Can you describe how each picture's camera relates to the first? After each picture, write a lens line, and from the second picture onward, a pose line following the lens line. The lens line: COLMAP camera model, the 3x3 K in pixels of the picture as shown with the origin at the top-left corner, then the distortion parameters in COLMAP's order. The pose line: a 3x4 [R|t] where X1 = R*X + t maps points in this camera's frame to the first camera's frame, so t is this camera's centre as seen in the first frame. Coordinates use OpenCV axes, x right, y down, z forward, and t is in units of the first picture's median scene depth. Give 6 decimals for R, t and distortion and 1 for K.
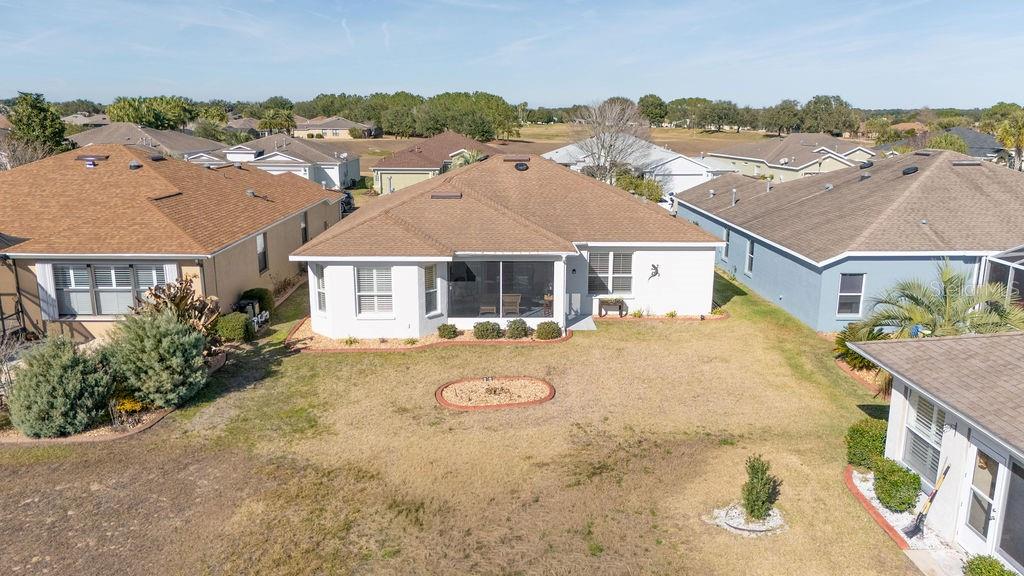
lens RADIAL K [[748.9, 0, 513.5], [0, 748.9, 288.1], [0, 0, 1]] dist [0.070307, -0.069036]
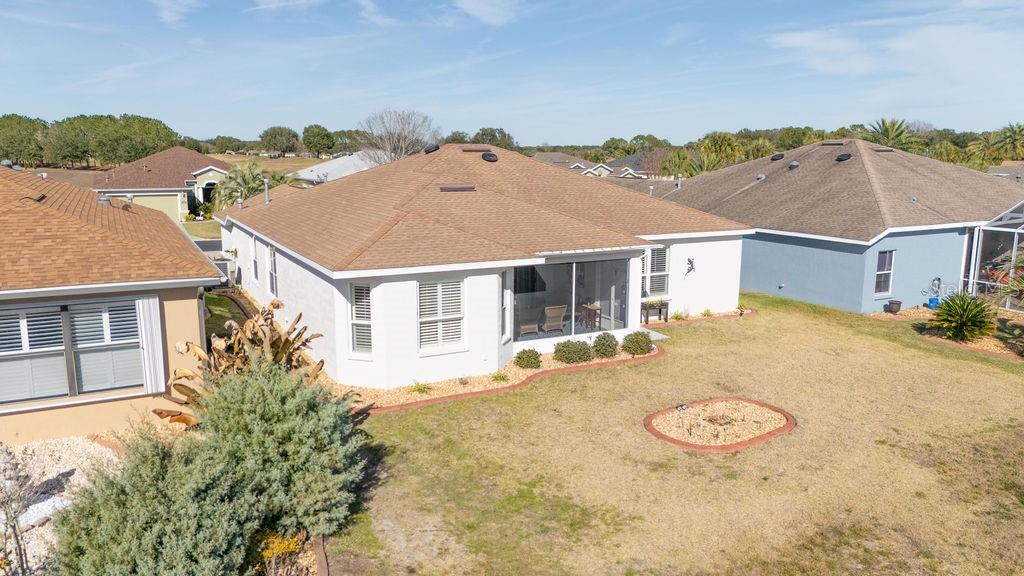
lens RADIAL K [[748.9, 0, 512.7], [0, 748.9, 286.2], [0, 0, 1]] dist [0.070307, -0.069036]
pose [[0.897151, -0.079889, 0.434440, -0.422254], [0.100059, 0.994699, -0.023713, 0.001320], [-0.430242, 0.064744, 0.900389, 0.322129]]
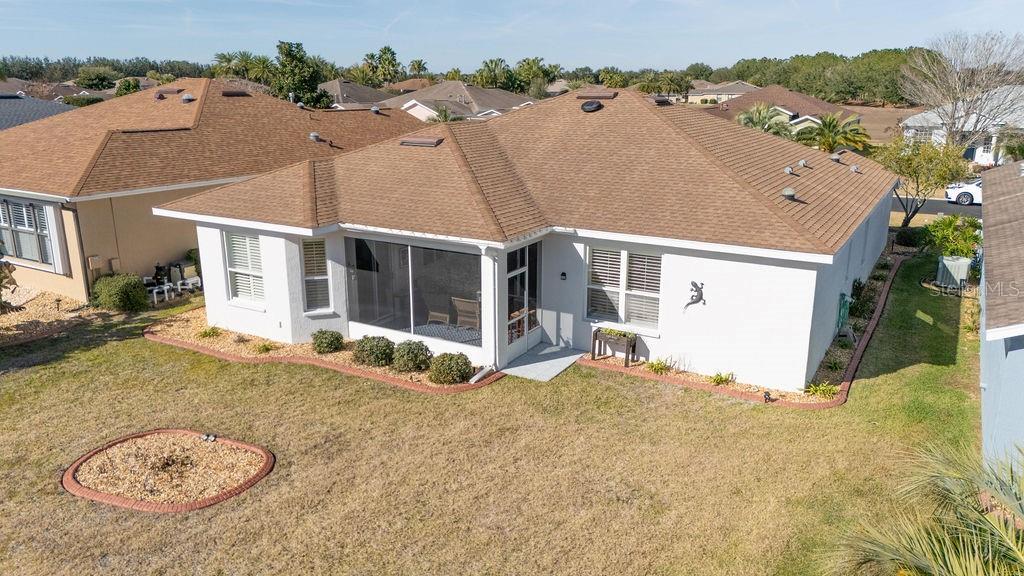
lens RADIAL K [[748.9, 0, 512.2], [0, 748.9, 283.9], [0, 0, 1]] dist [0.070307, -0.069036]
pose [[0.850094, 0.130542, -0.510195, 0.384310], [-0.113887, 0.991436, 0.063916, -0.054126], [0.514169, 0.003770, 0.857681, 0.508747]]
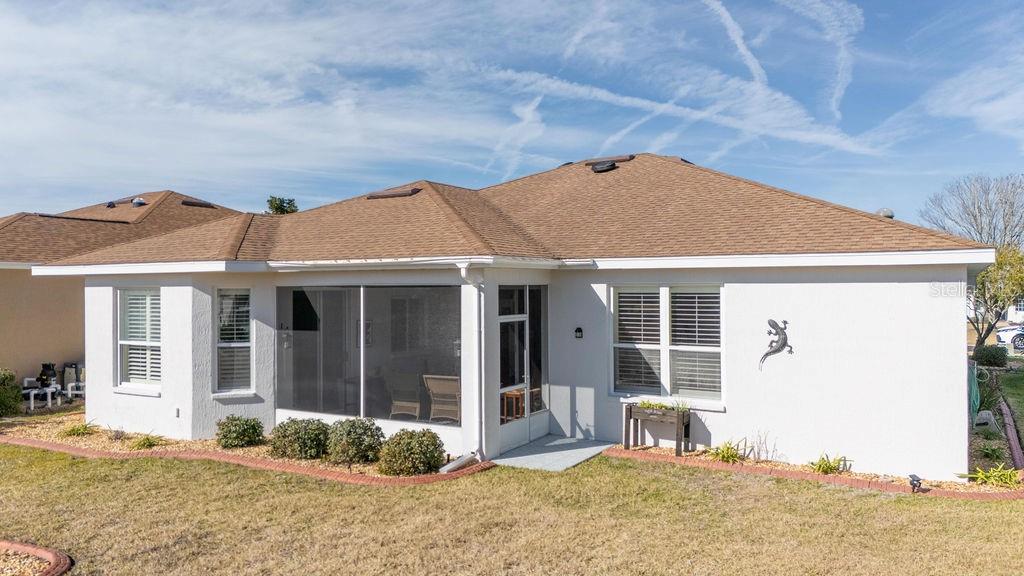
lens RADIAL K [[748.9, 0, 513.7], [0, 748.9, 285.9], [0, 0, 1]] dist [0.070307, -0.069036]
pose [[0.850334, -0.011292, -0.526122, 0.298987], [-0.109227, 0.974210, -0.197446, 0.043258], [0.514783, 0.225362, 0.827170, 0.679523]]
